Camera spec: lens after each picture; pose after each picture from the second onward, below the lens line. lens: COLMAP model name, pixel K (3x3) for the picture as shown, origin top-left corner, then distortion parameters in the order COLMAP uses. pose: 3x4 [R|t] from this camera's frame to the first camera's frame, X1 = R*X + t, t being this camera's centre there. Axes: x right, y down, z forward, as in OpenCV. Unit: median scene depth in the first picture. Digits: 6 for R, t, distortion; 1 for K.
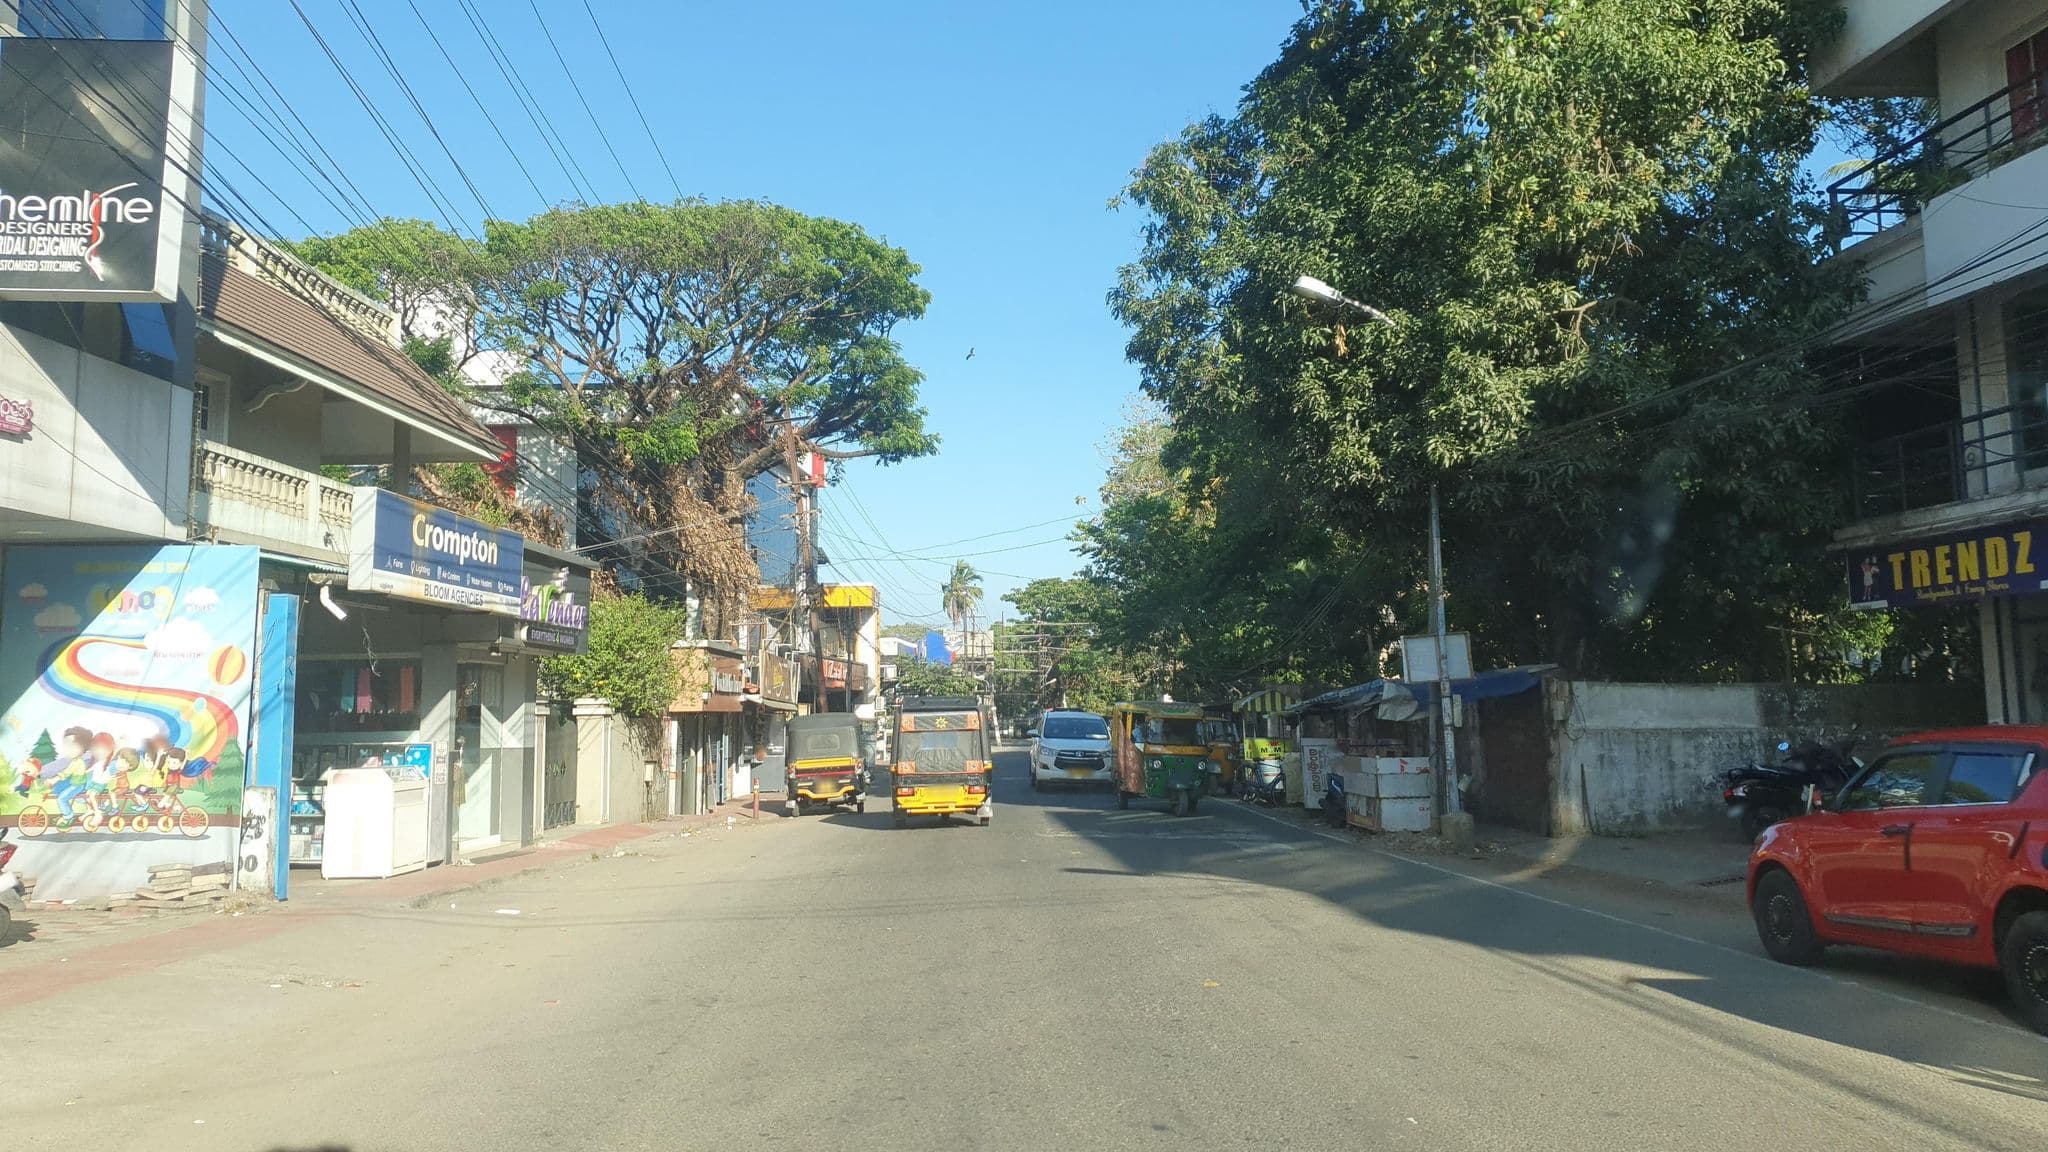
lens RADIAL K [[1764.8, 0, 1019.5], [0, 1764.8, 466.8], [0, 0, 1]] dist [0.011913, -0.000100]
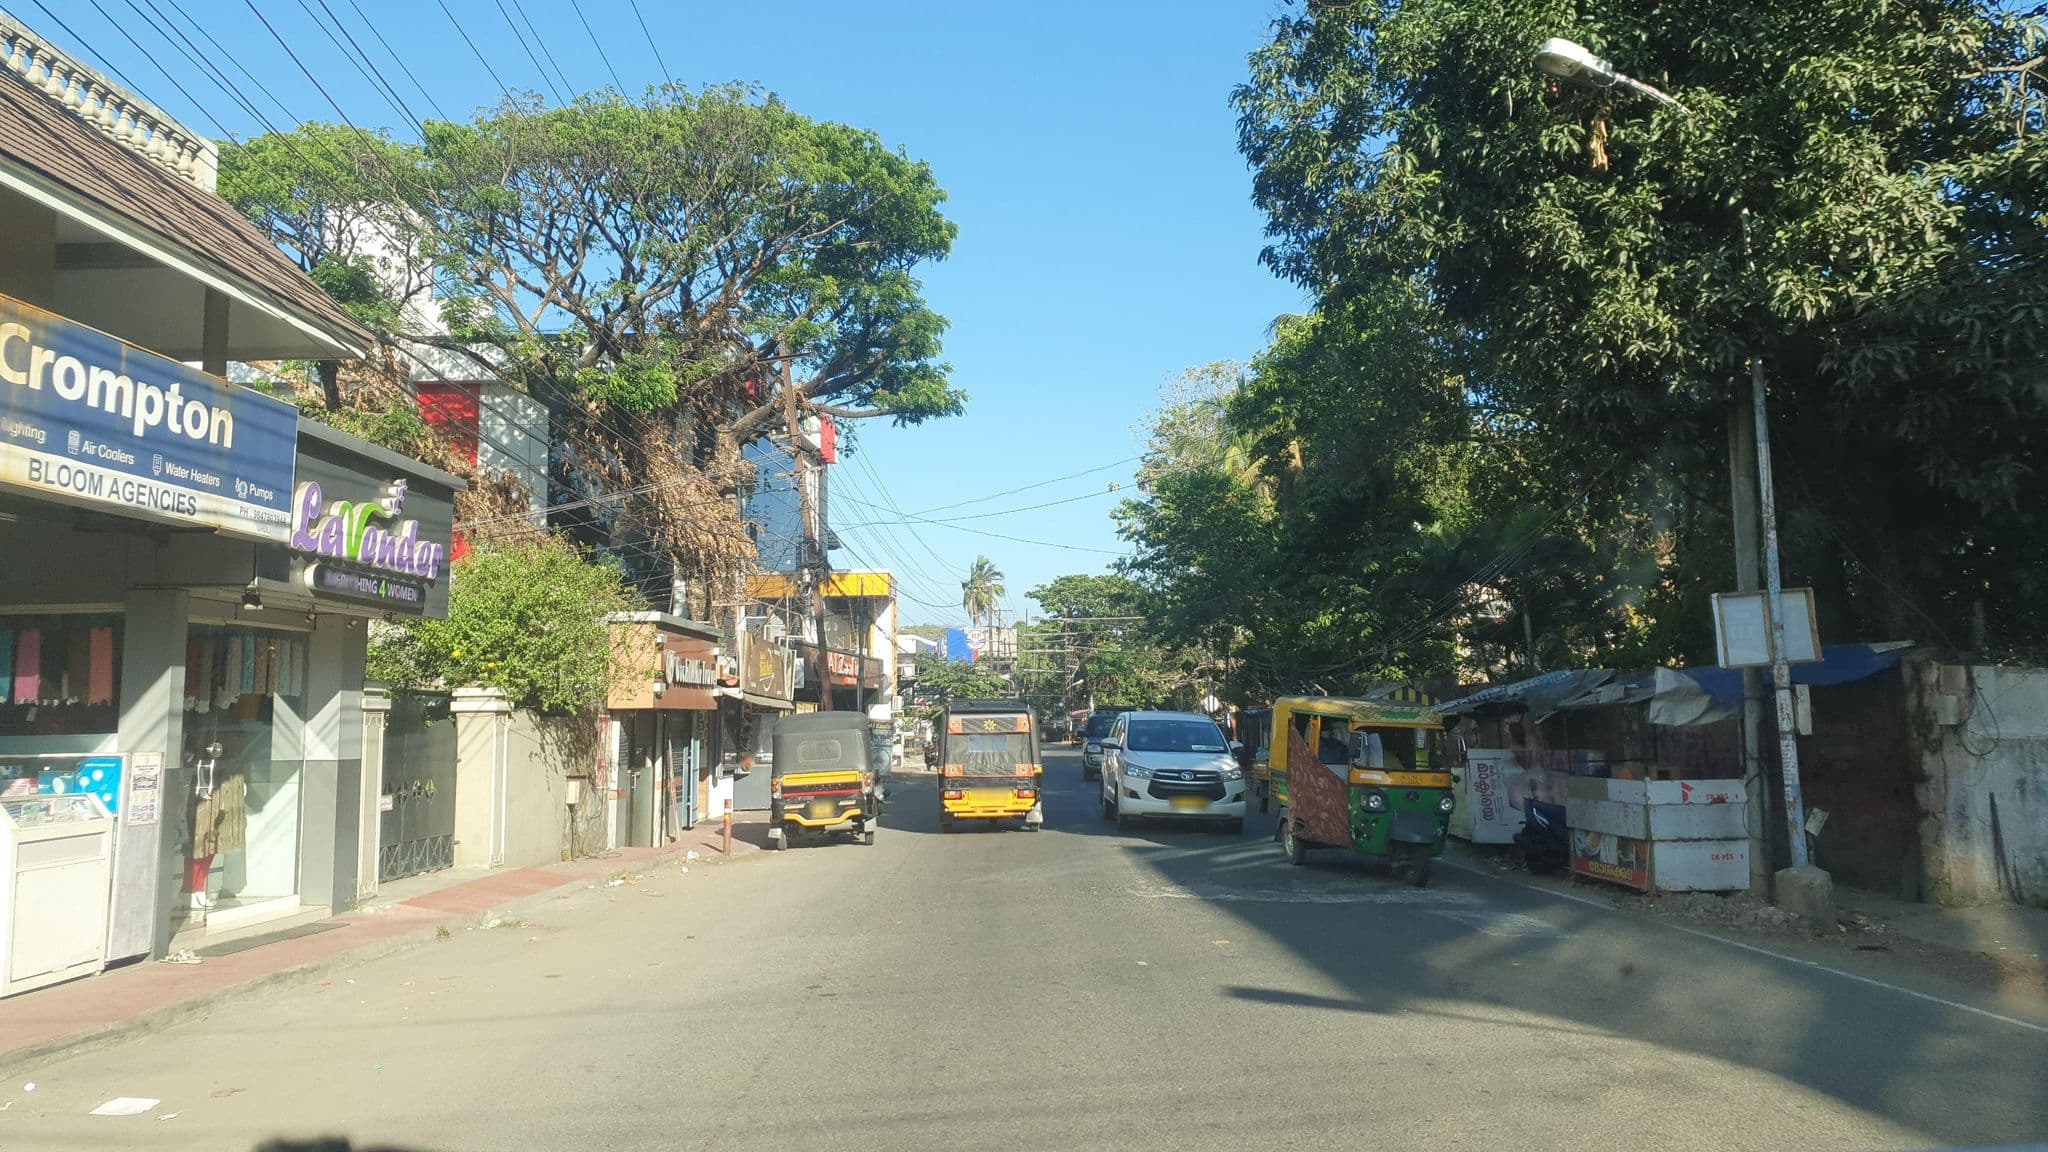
lens RADIAL K [[1462.3, 0, 1024.0], [0, 1462.3, 576.0], [0, 0, 1]] dist [-0.007793, 0.000987]
pose [[0.999963, 0.005492, 0.006654, -0.029422], [-0.005766, 0.999102, 0.041975, 0.056341], [-0.006417, -0.042012, 0.999097, 0.388365]]
